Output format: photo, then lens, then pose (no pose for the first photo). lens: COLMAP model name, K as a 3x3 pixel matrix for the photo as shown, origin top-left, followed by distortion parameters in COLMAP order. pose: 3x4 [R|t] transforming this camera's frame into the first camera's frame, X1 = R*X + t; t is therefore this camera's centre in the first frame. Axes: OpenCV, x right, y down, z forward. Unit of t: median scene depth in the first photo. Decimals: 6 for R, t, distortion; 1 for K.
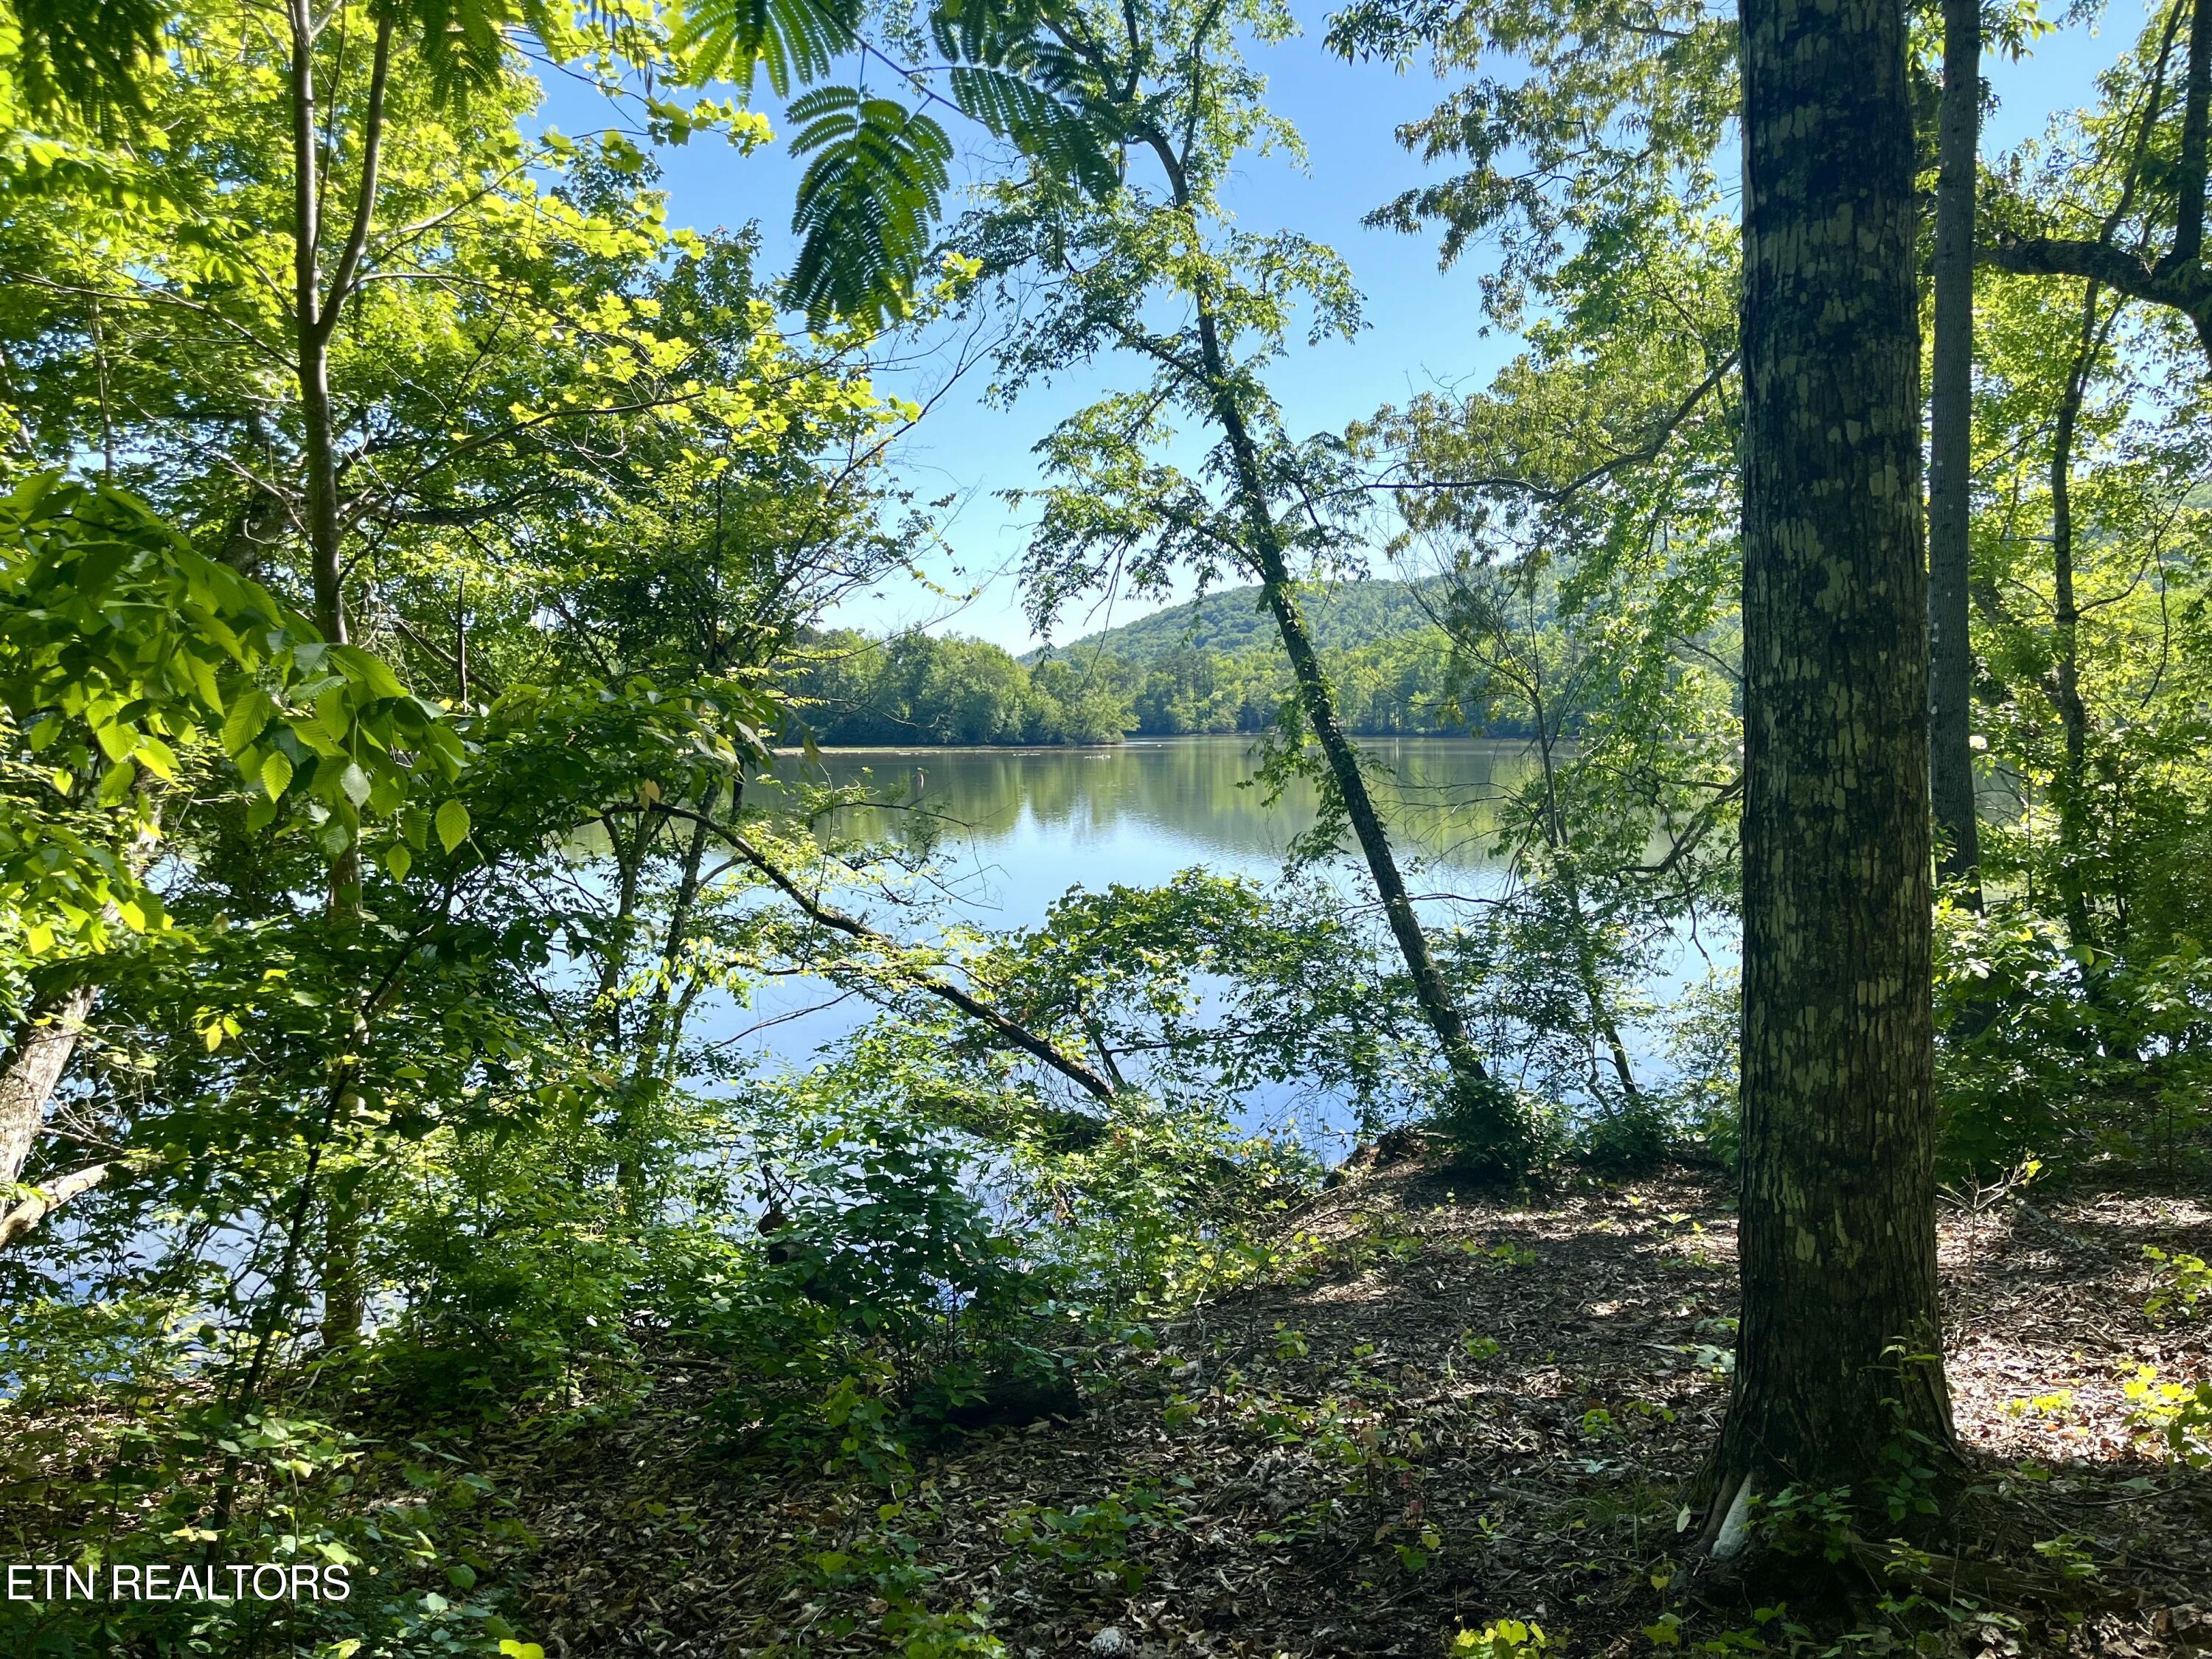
lens RADIAL K [[1670.6, 0, 1109.3], [0, 1670.6, 830.6], [0, 0, 1]] dist [0.001576, 0.000105]
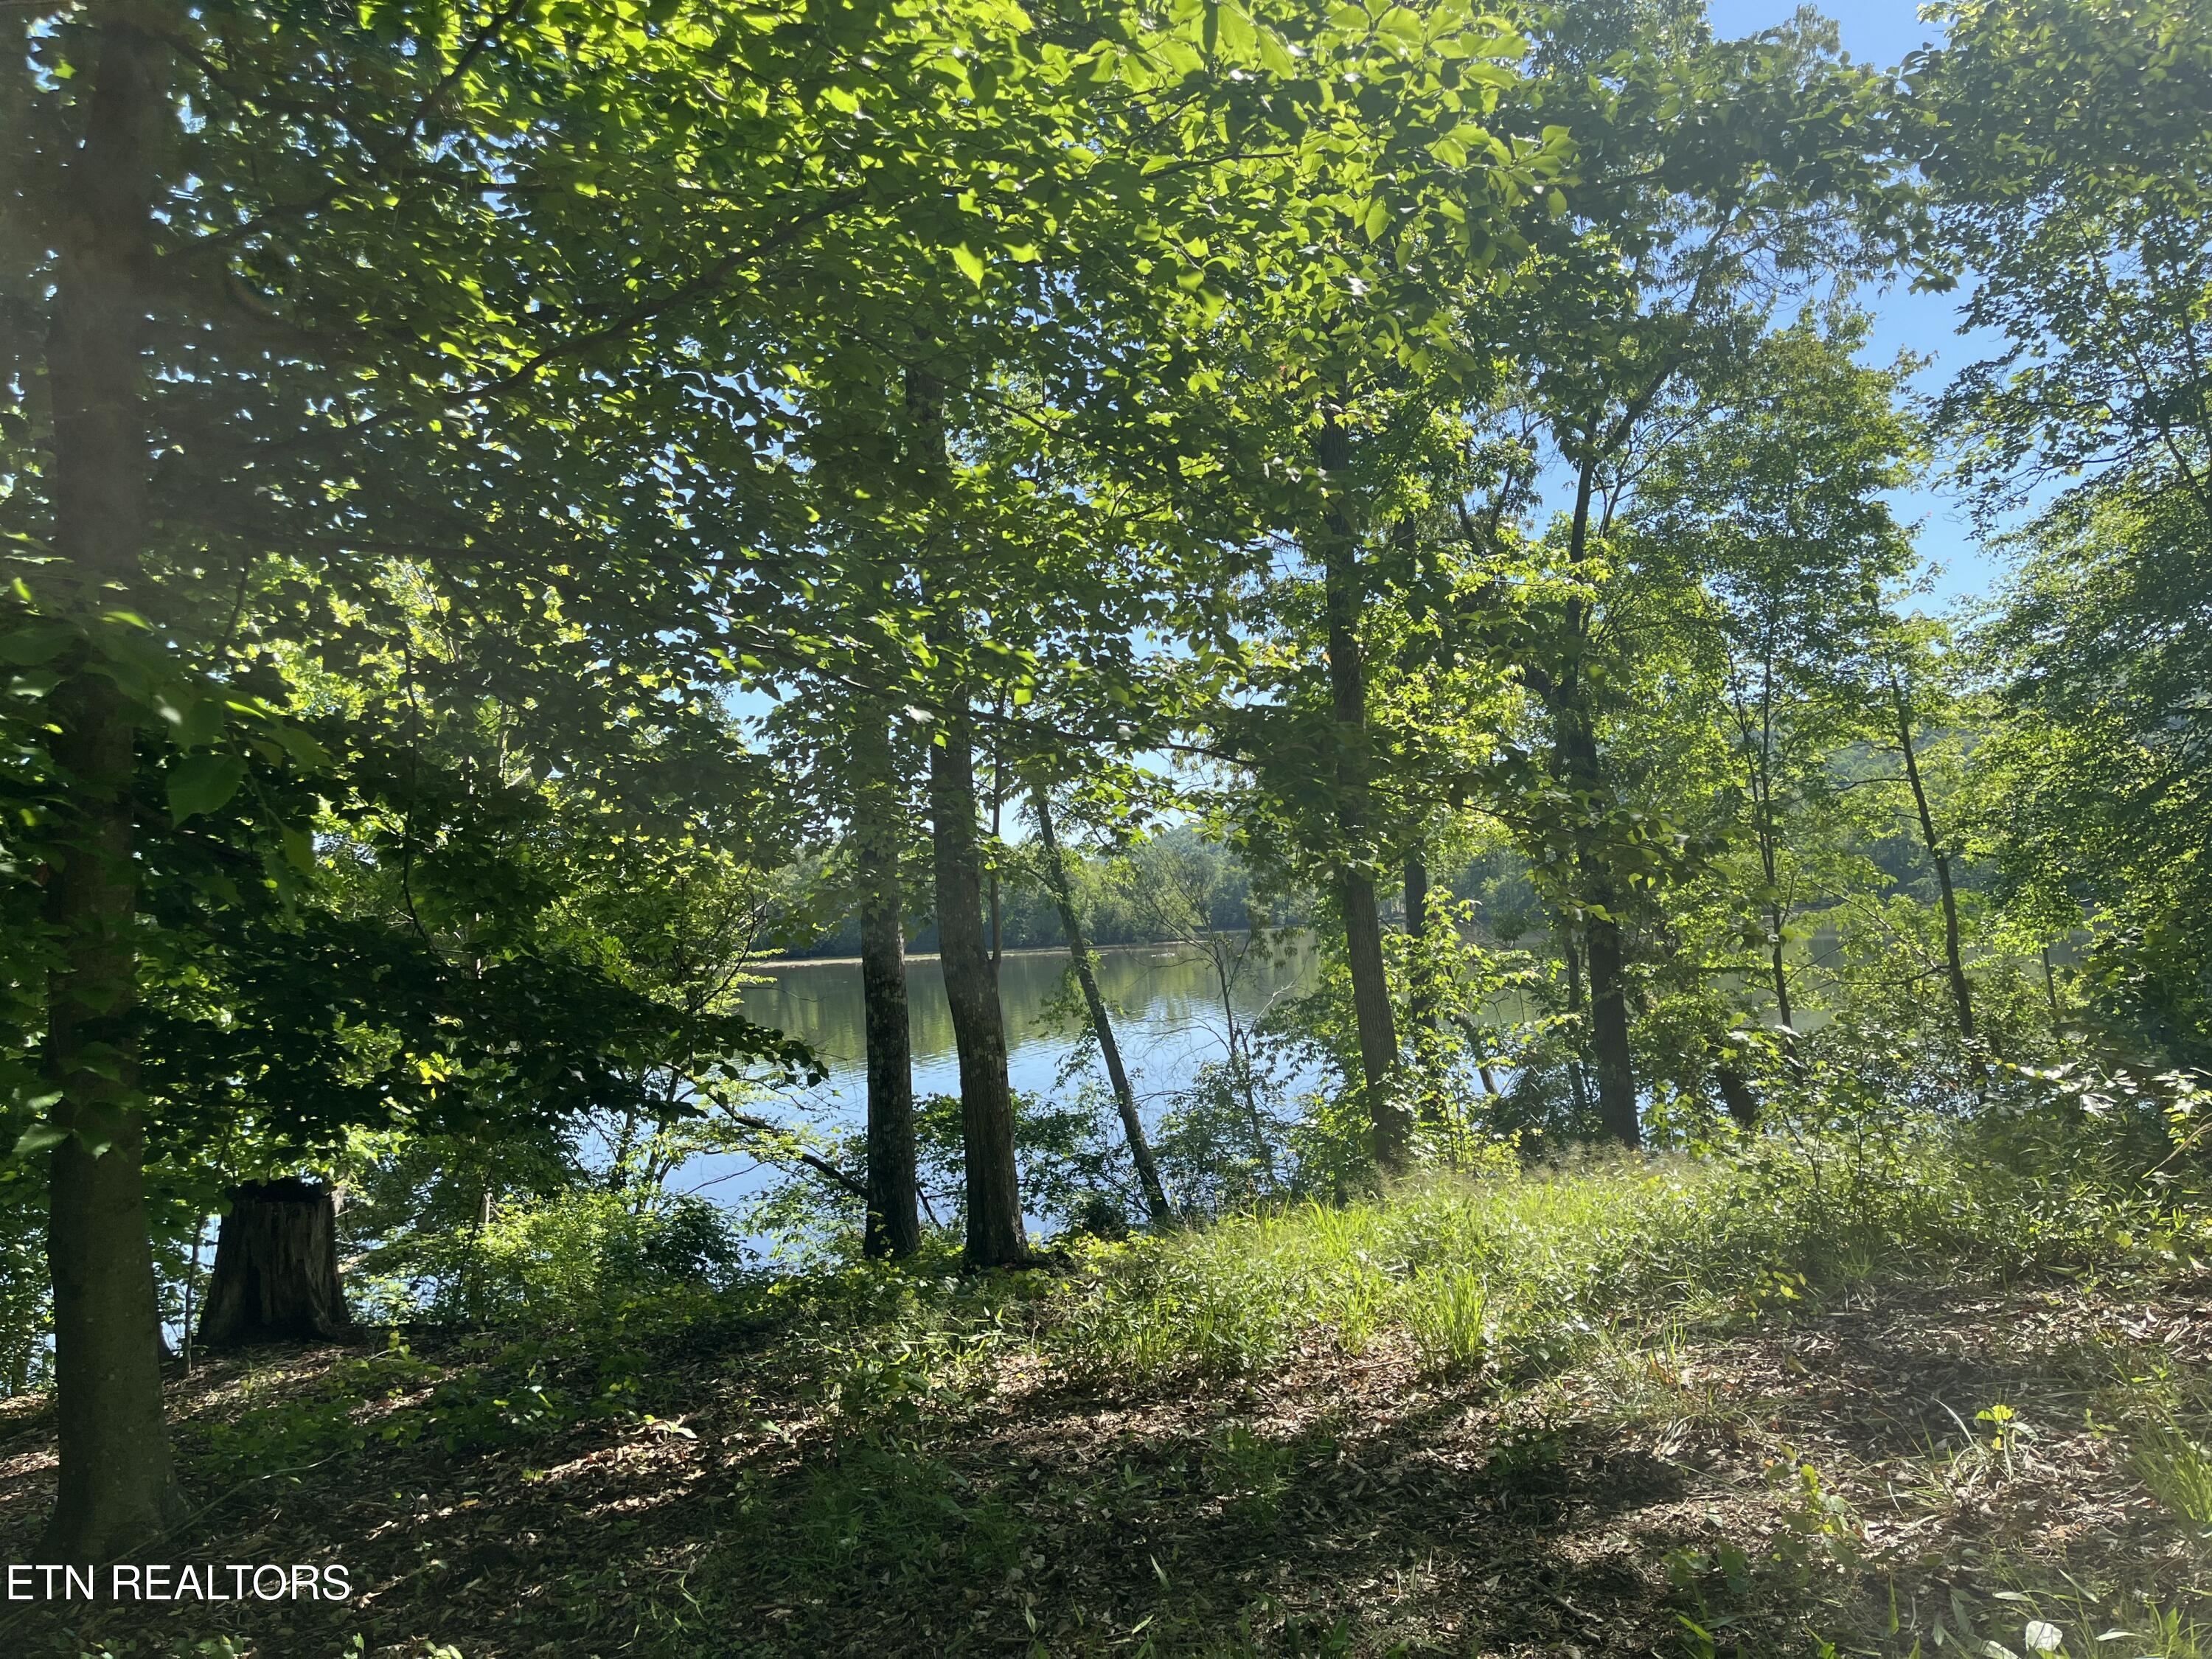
lens RADIAL K [[1670.6, 0, 1103.4], [0, 1670.6, 828.2], [0, 0, 1]] dist [0.001576, 0.000105]
pose [[0.997449, -0.046279, -0.054354, 0.268622], [0.039534, 0.992080, -0.119222, -0.023758], [0.059441, 0.116769, 0.991379, -0.639307]]
